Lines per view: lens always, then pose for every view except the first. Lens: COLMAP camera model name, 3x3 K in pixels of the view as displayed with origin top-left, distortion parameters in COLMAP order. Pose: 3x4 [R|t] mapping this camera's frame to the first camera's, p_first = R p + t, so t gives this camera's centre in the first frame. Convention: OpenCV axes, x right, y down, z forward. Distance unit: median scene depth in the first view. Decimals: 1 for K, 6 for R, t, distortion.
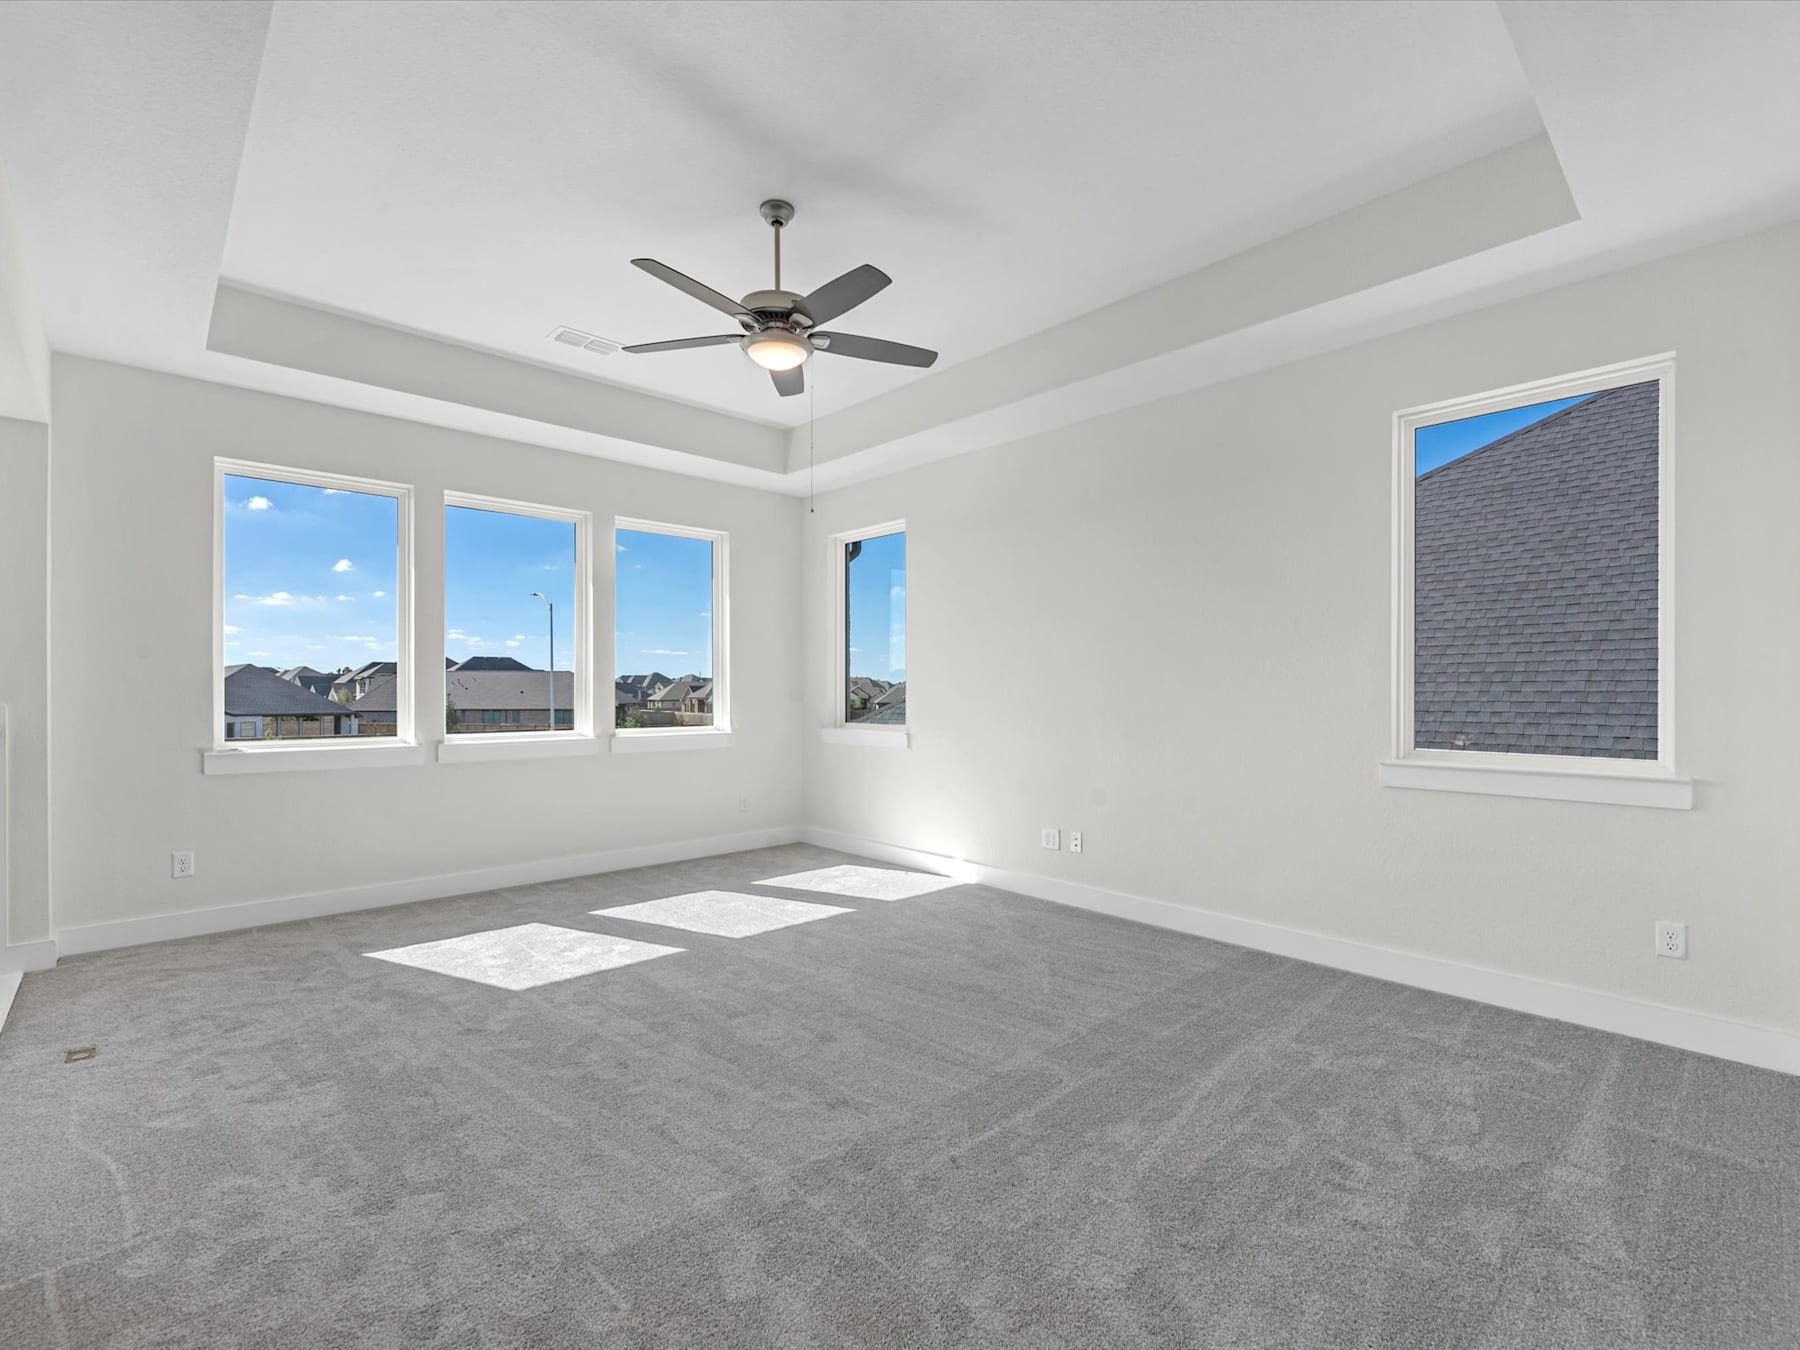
lens RADIAL K [[823.2, 0, 902.4], [0, 823.2, 684.7], [0, 0, 1]] dist [-0.004782, 0.000244]
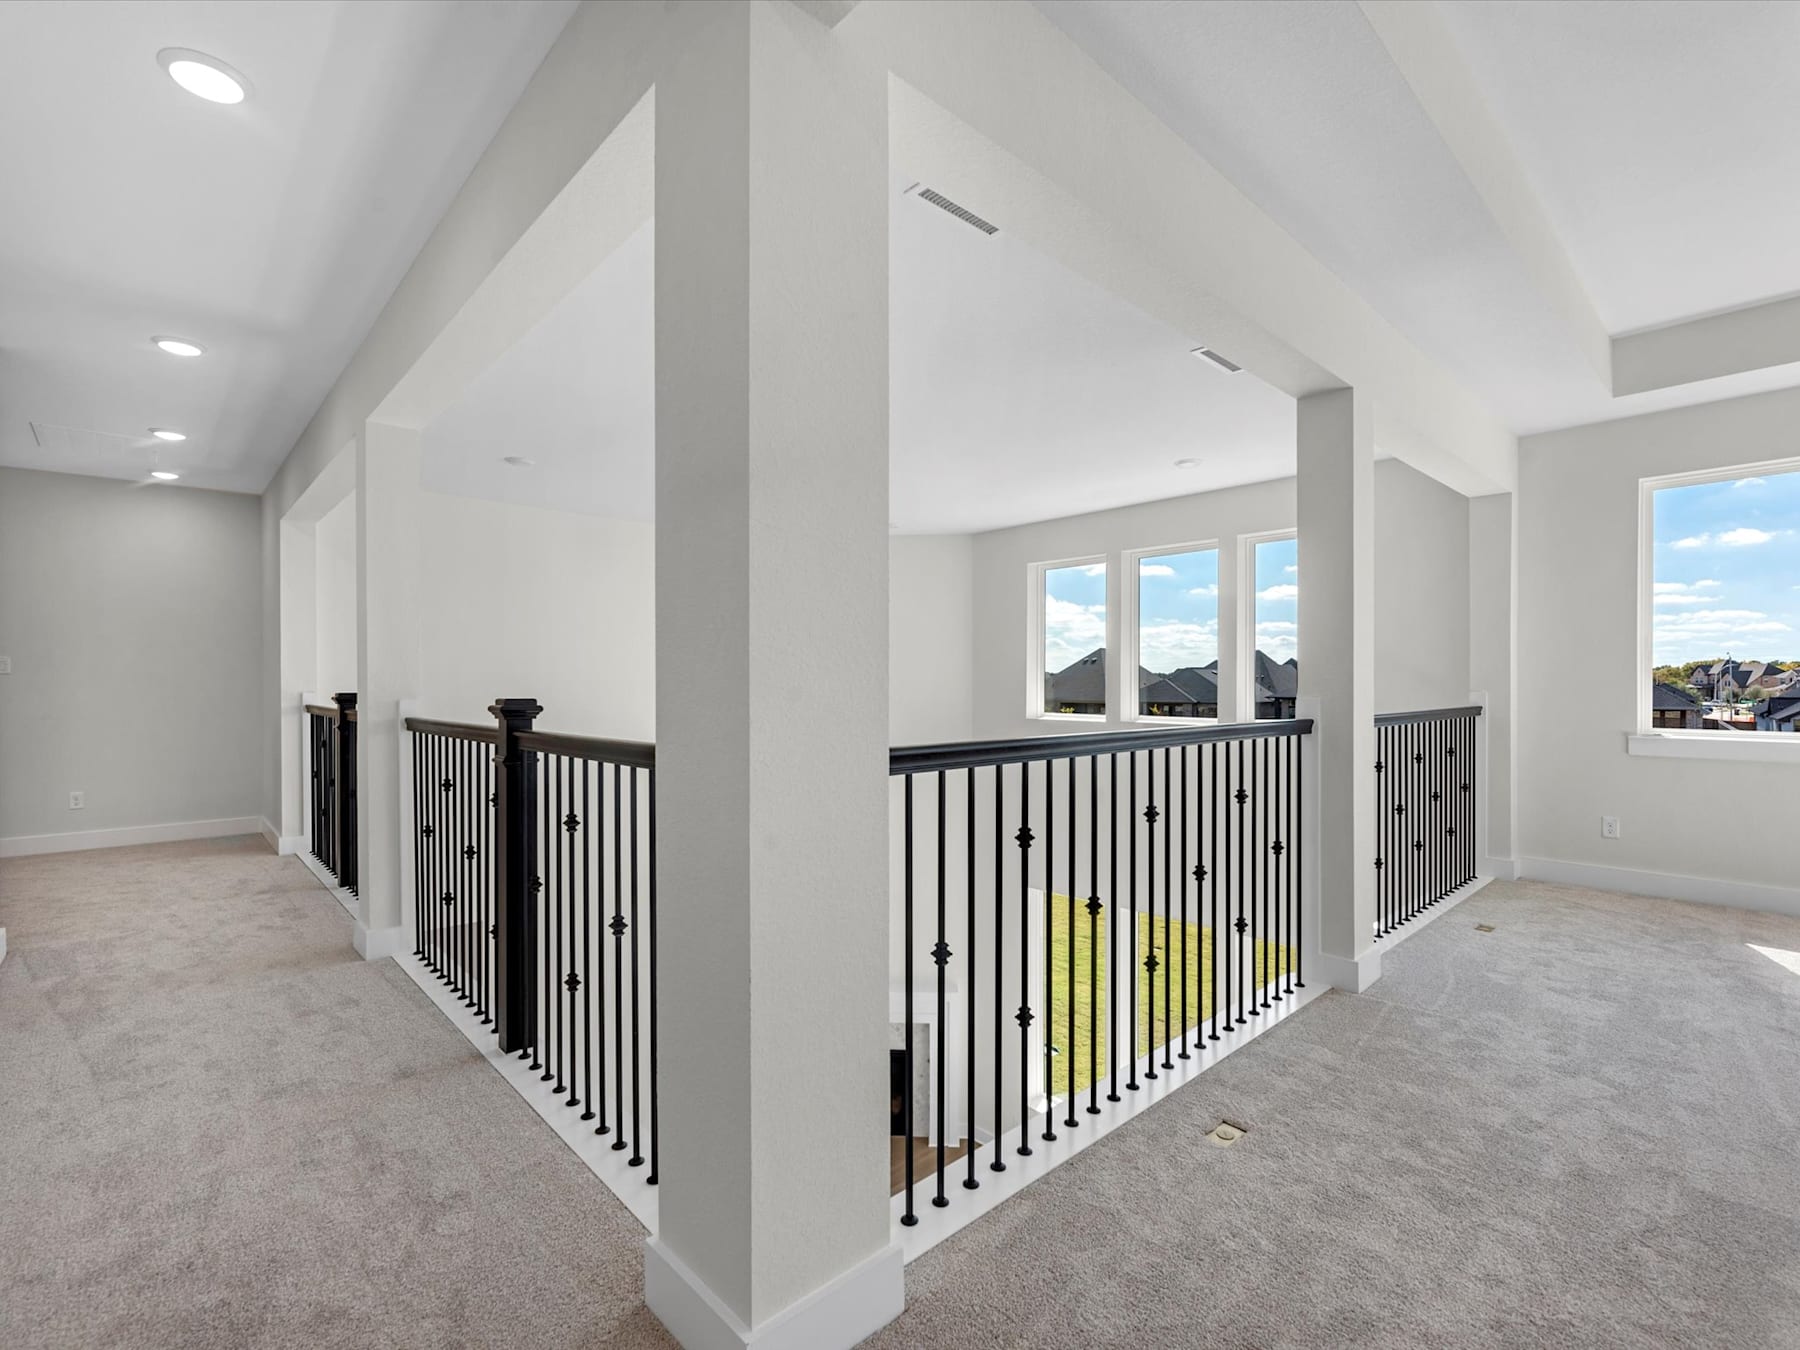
lens RADIAL K [[823.2, 0, 902.2], [0, 823.2, 683.3], [0, 0, 1]] dist [-0.004782, 0.000244]
pose [[-0.007472, -0.001180, -0.999971, 0.564010], [0.006292, 0.999979, -0.001227, 0.006188], [0.999952, -0.006301, -0.007464, -0.043222]]
